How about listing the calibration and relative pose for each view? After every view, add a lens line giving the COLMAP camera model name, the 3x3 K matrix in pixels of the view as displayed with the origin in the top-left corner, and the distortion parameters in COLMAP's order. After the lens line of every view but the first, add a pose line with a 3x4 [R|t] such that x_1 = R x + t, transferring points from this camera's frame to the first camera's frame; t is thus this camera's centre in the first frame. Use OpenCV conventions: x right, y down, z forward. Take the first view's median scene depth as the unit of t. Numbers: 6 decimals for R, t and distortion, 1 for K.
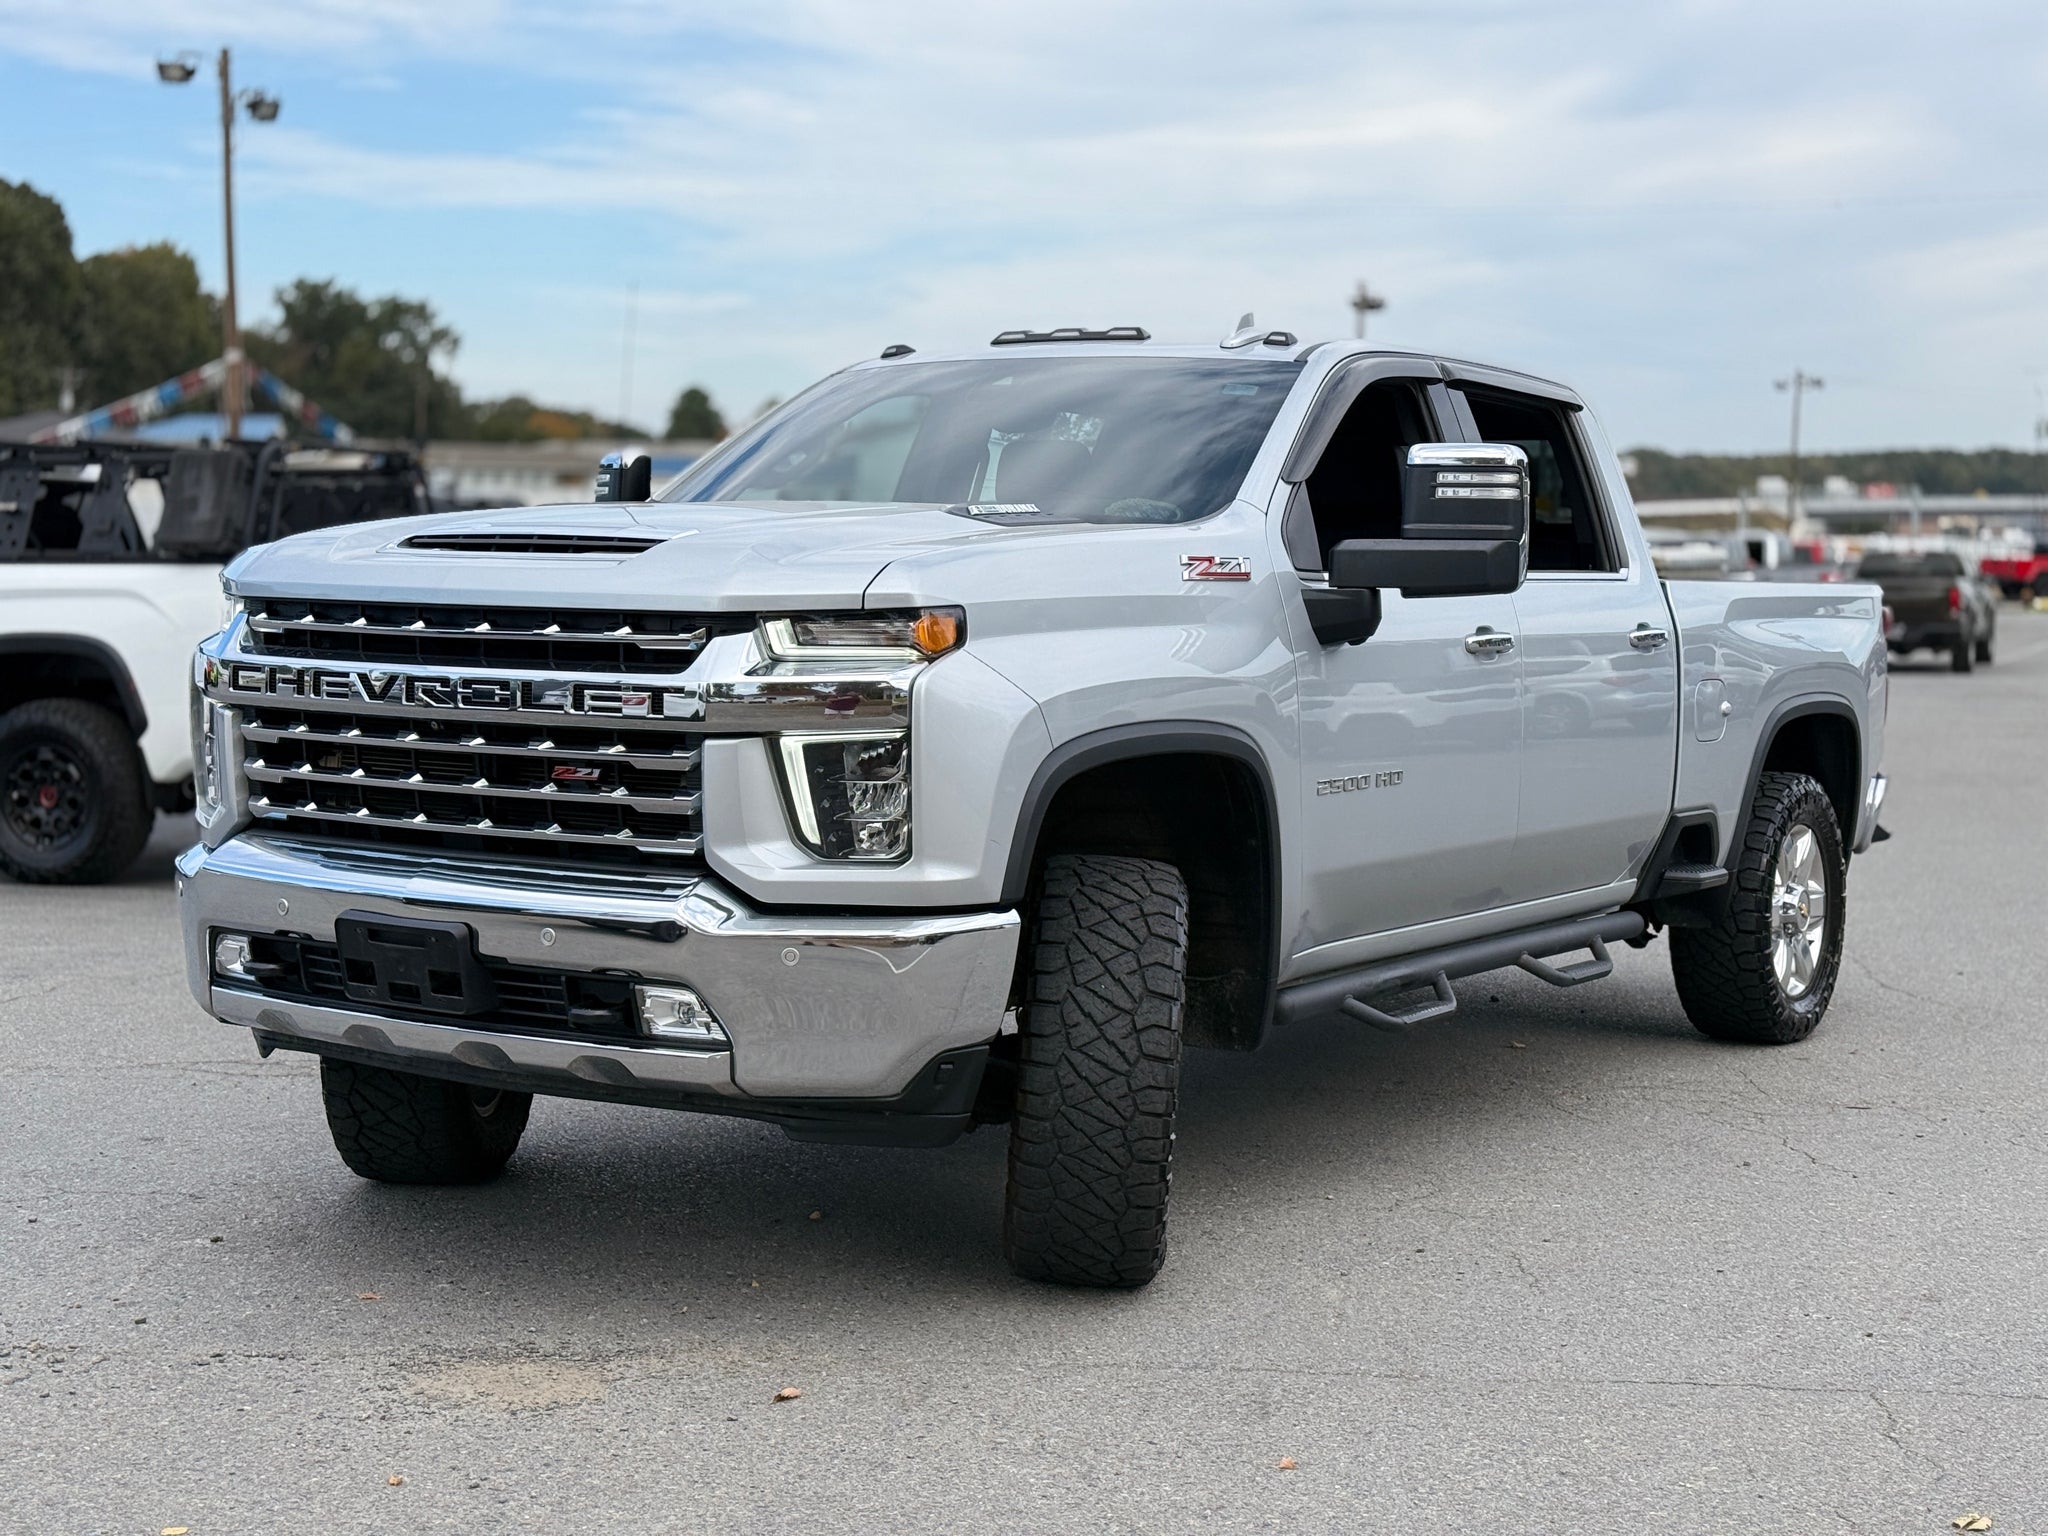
lens RADIAL K [[2877.5, 0, 1024.0], [0, 2877.5, 768.0], [0, 0, 1]] dist [0.152928, 0.017775]
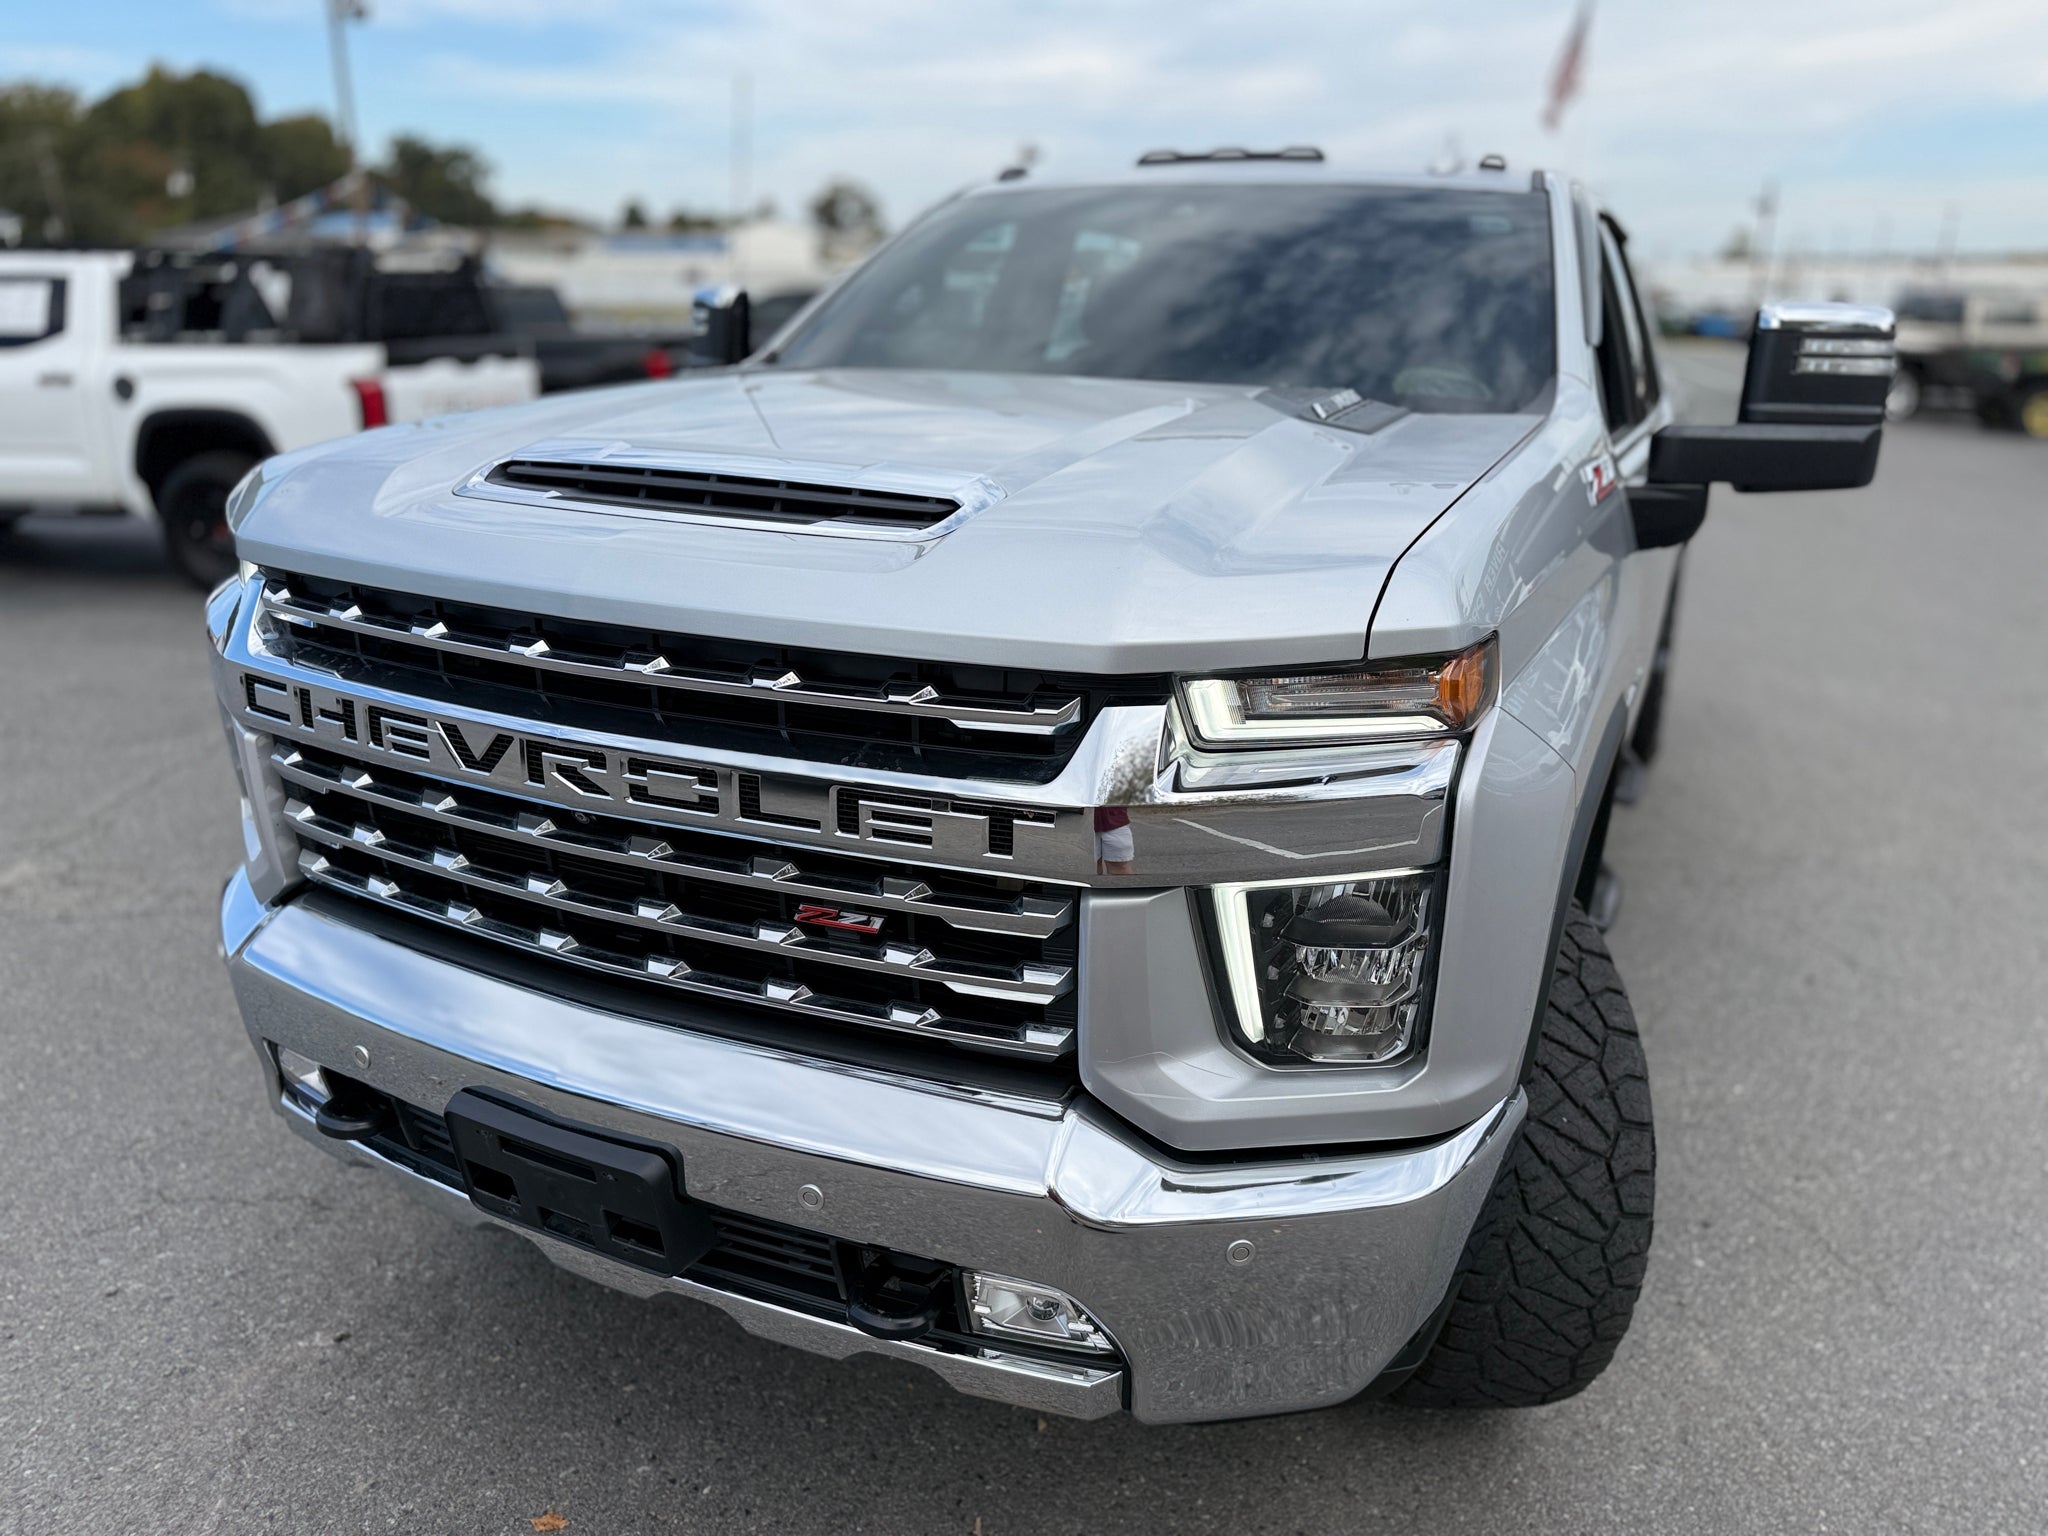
lens RADIAL K [[1663.2, 0, 1105.0], [0, 1663.2, 845.5], [0, 0, 1]] dist [0.150369, -0.314774]
pose [[0.991427, -0.035865, 0.125641, -0.136966], [0.005960, 0.973003, 0.230717, -0.088115], [-0.130524, -0.227991, 0.964875, 0.632656]]
